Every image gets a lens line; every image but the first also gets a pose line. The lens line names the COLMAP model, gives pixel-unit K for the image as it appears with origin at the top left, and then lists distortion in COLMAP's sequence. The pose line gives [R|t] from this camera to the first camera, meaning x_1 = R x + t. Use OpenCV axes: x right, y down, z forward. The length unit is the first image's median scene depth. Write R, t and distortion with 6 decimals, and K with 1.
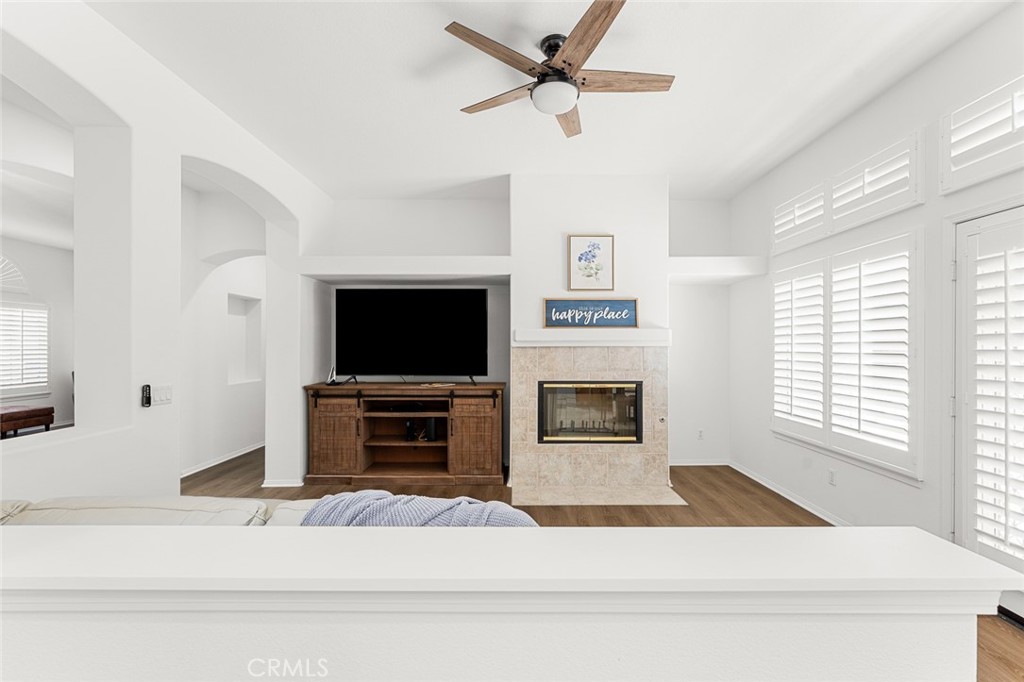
lens RADIAL K [[440.2, 0, 513.9], [0, 440.2, 347.3], [0, 0, 1]] dist [-0.000857, -0.000006]
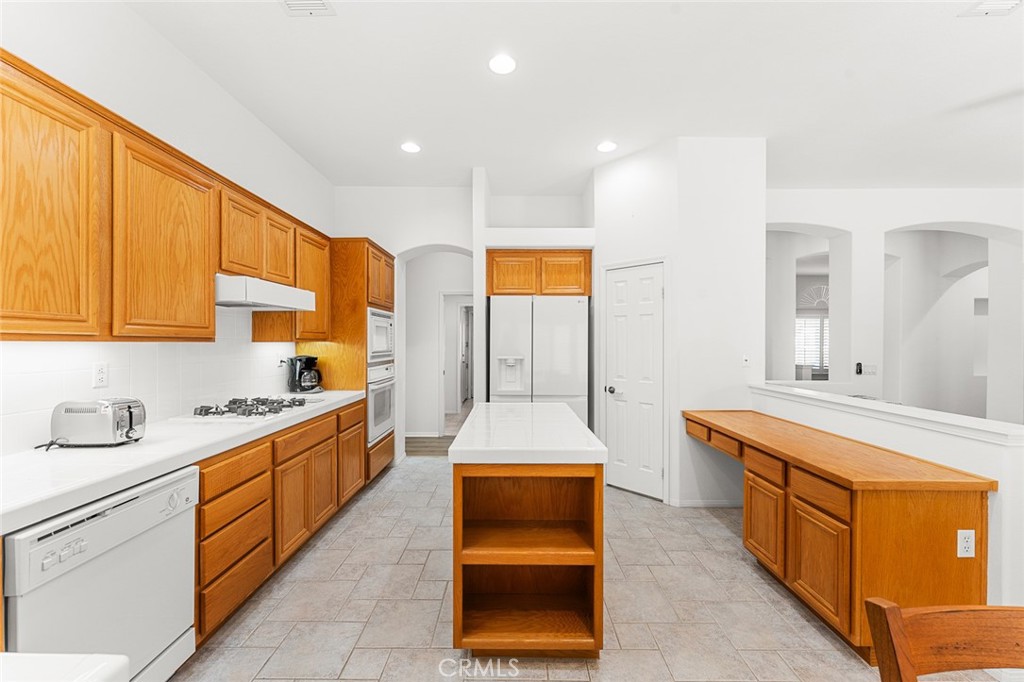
lens RADIAL K [[412.4, 0, 512.0], [0, 412.4, 341.0], [0, 0, 1]] dist [0.000321, 0.000099]
pose [[0.000450, -0.001138, -0.999999, 0.565114], [-0.006736, 0.999977, -0.001141, 0.000609], [0.999977, 0.006736, 0.000442, -0.303704]]
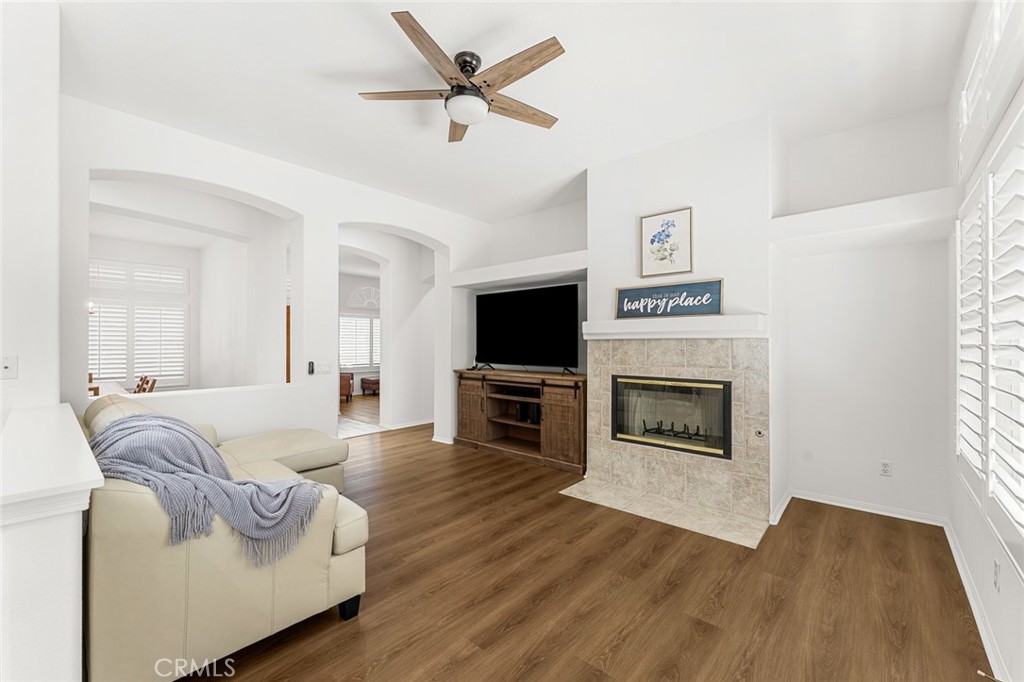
lens RADIAL K [[412.4, 0, 512.0], [0, 412.4, 341.0], [0, 0, 1]] dist [0.000321, 0.000099]
pose [[0.747816, -0.004158, -0.663893, 0.492120], [0.000859, 0.999986, -0.005296, 0.007096], [0.663906, 0.003391, 0.747808, 0.178526]]
